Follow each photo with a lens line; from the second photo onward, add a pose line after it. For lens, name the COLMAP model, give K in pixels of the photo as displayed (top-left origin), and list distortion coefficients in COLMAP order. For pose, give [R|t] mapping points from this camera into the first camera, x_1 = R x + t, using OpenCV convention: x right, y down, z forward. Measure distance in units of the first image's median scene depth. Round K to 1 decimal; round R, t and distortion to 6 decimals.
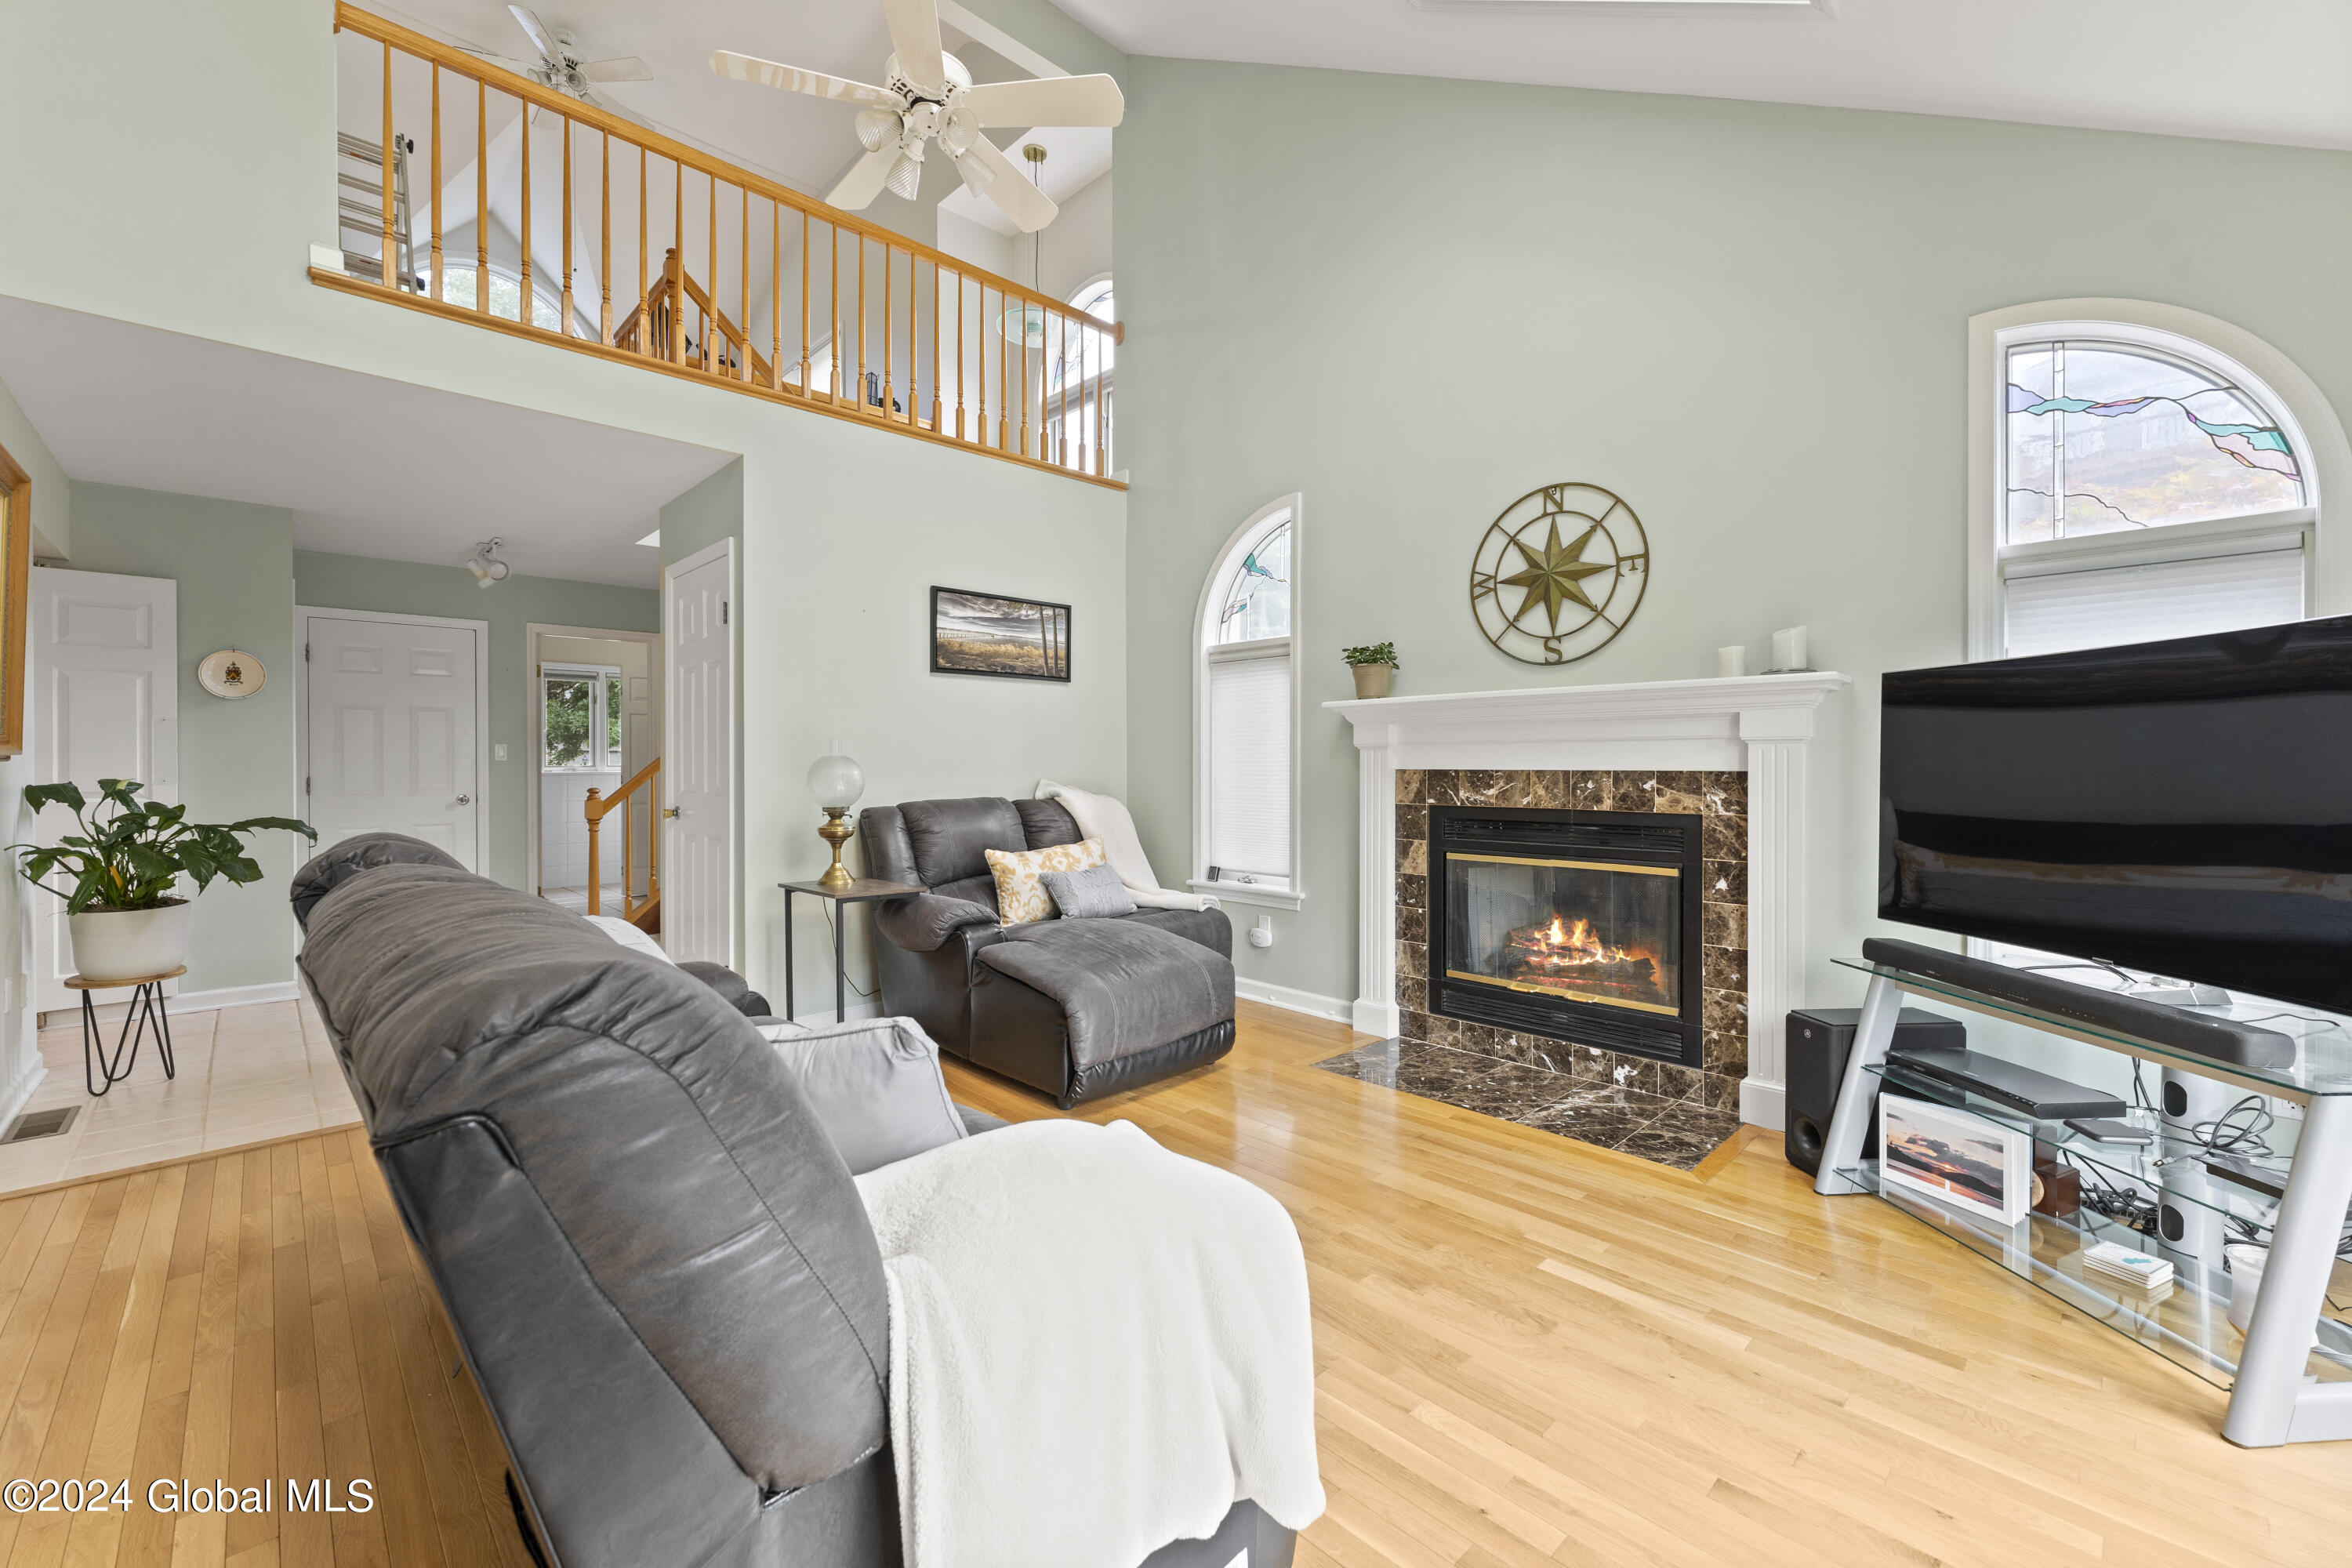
lens RADIAL K [[958.2, 0, 1178.7], [0, 958.2, 773.5], [0, 0, 1]] dist [-0.008901, 0.000380]
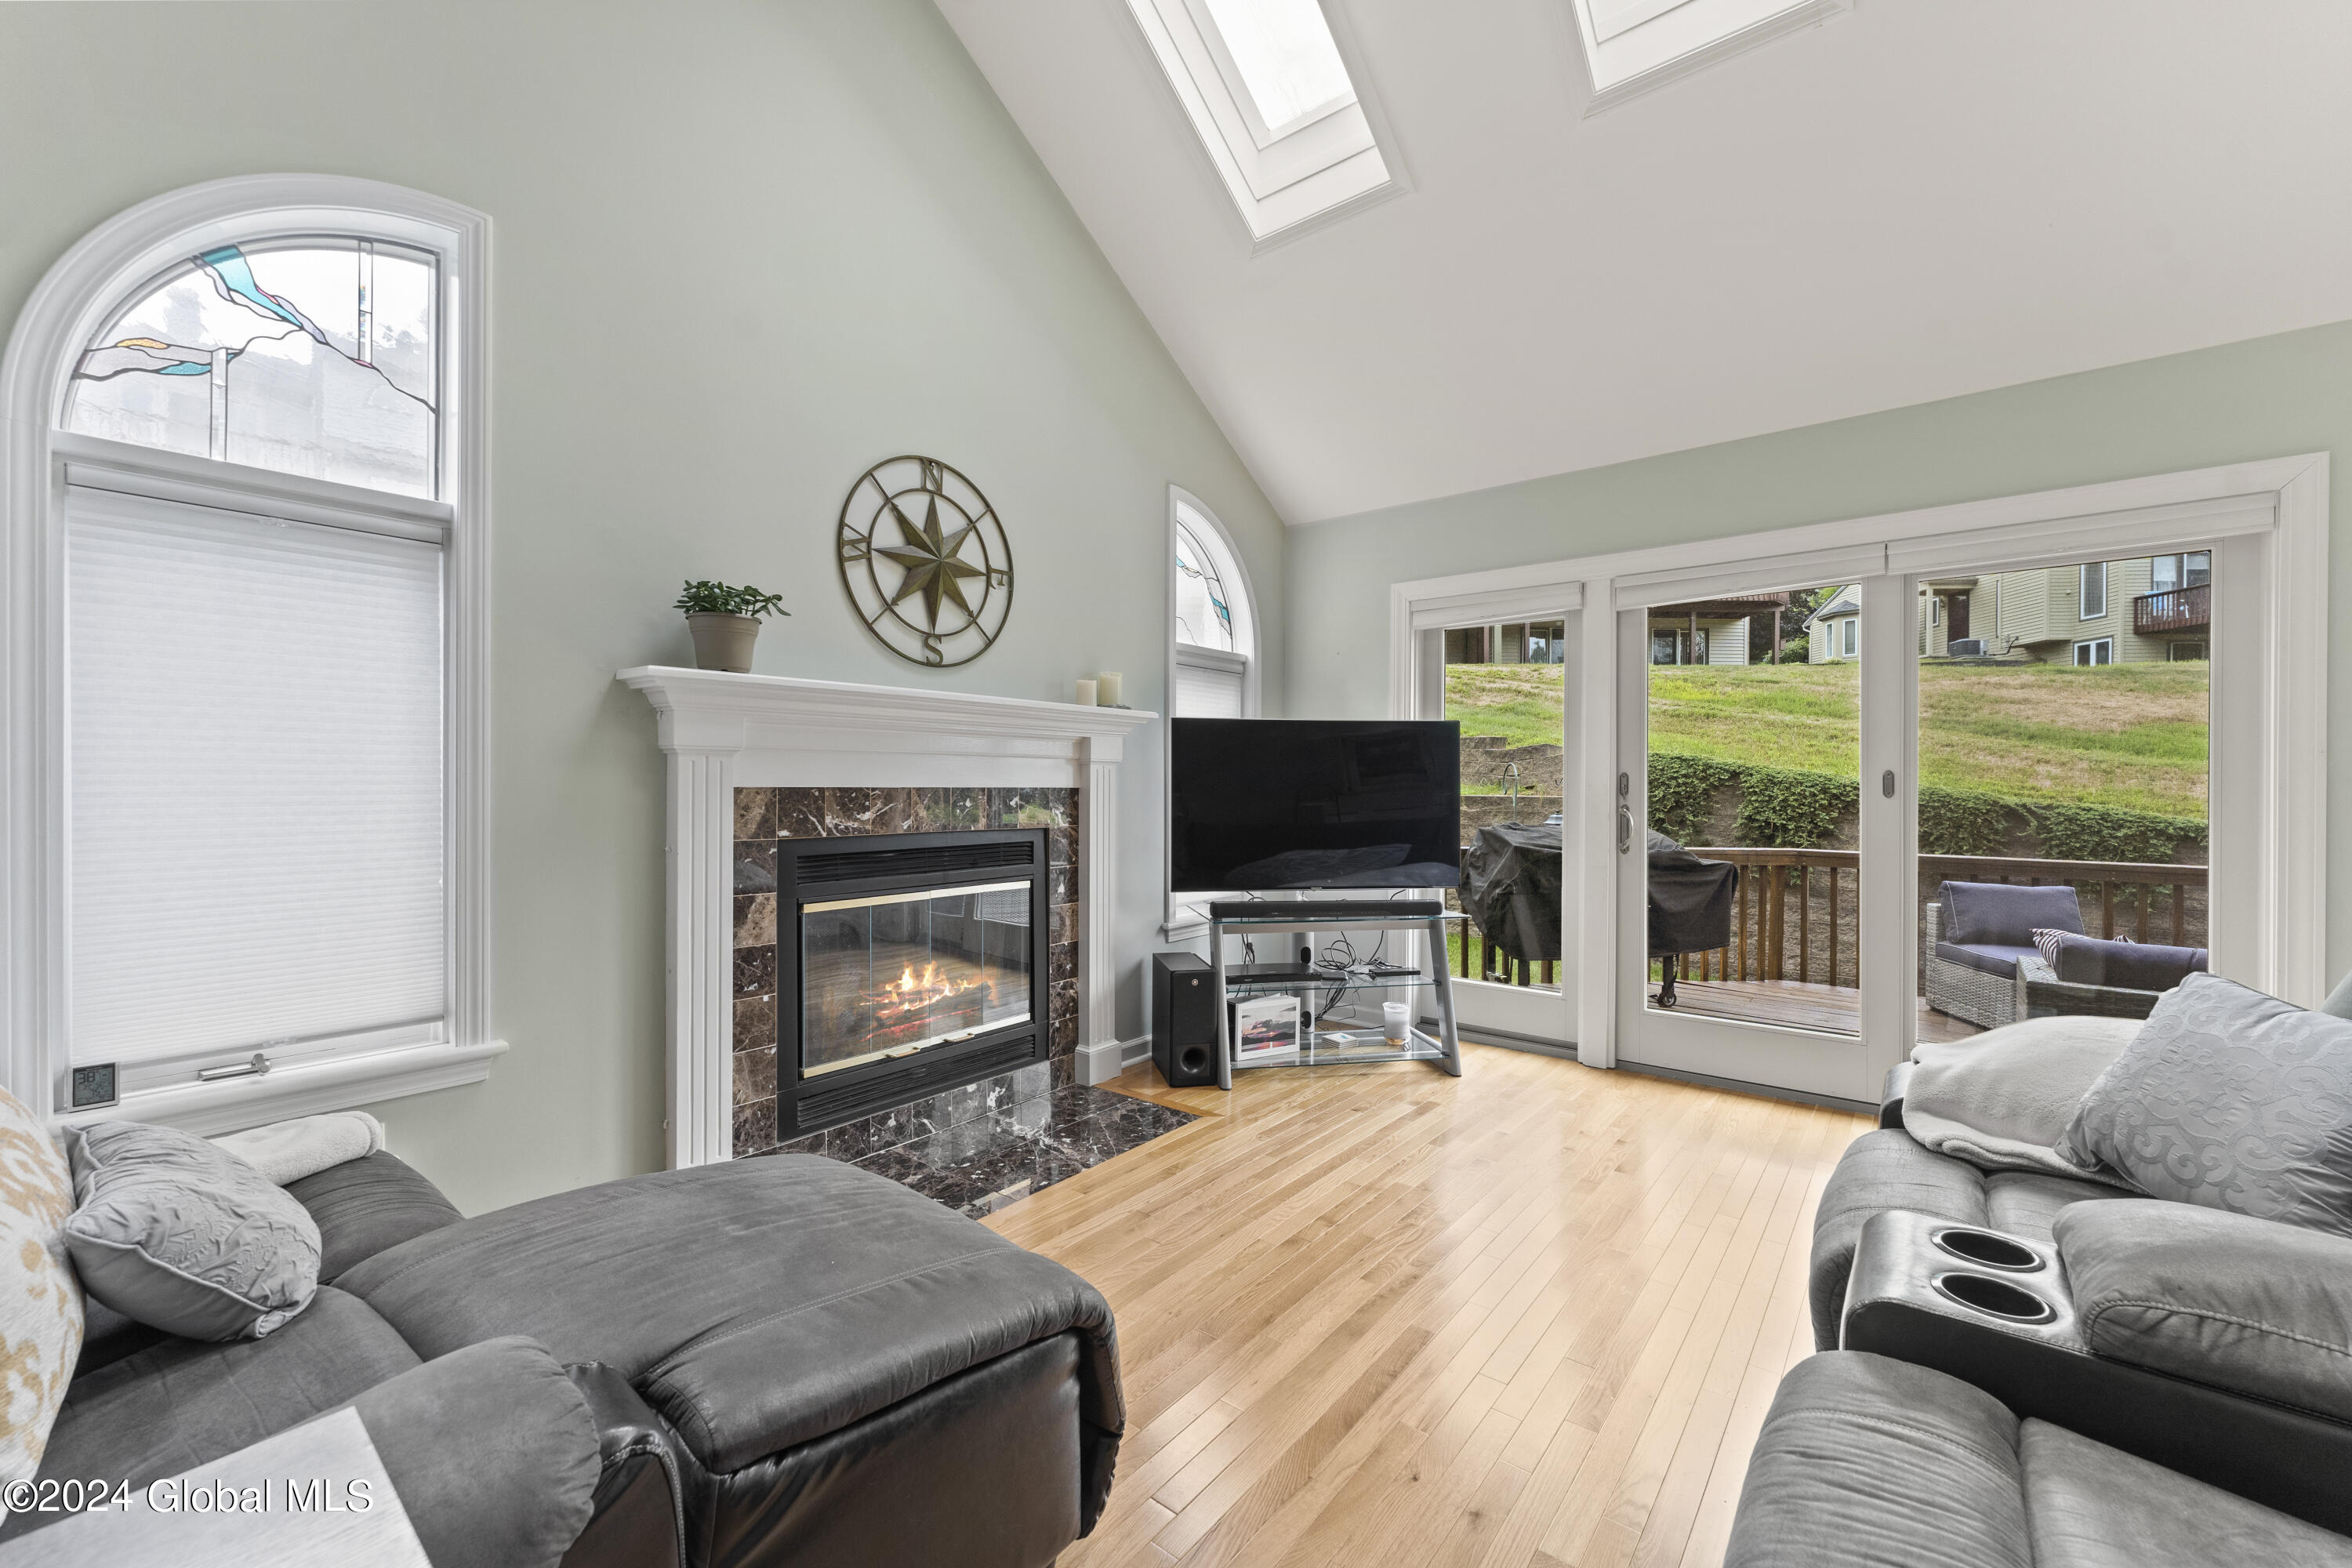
lens RADIAL K [[958.2, 0, 1171.9], [0, 958.2, 784.0], [0, 0, 1]] dist [-0.008901, 0.000380]
pose [[-0.137144, -0.004695, 0.990540, -0.502588], [0.001402, 0.999987, 0.004933, -0.010601], [-0.990550, 0.002065, -0.137135, 0.906979]]
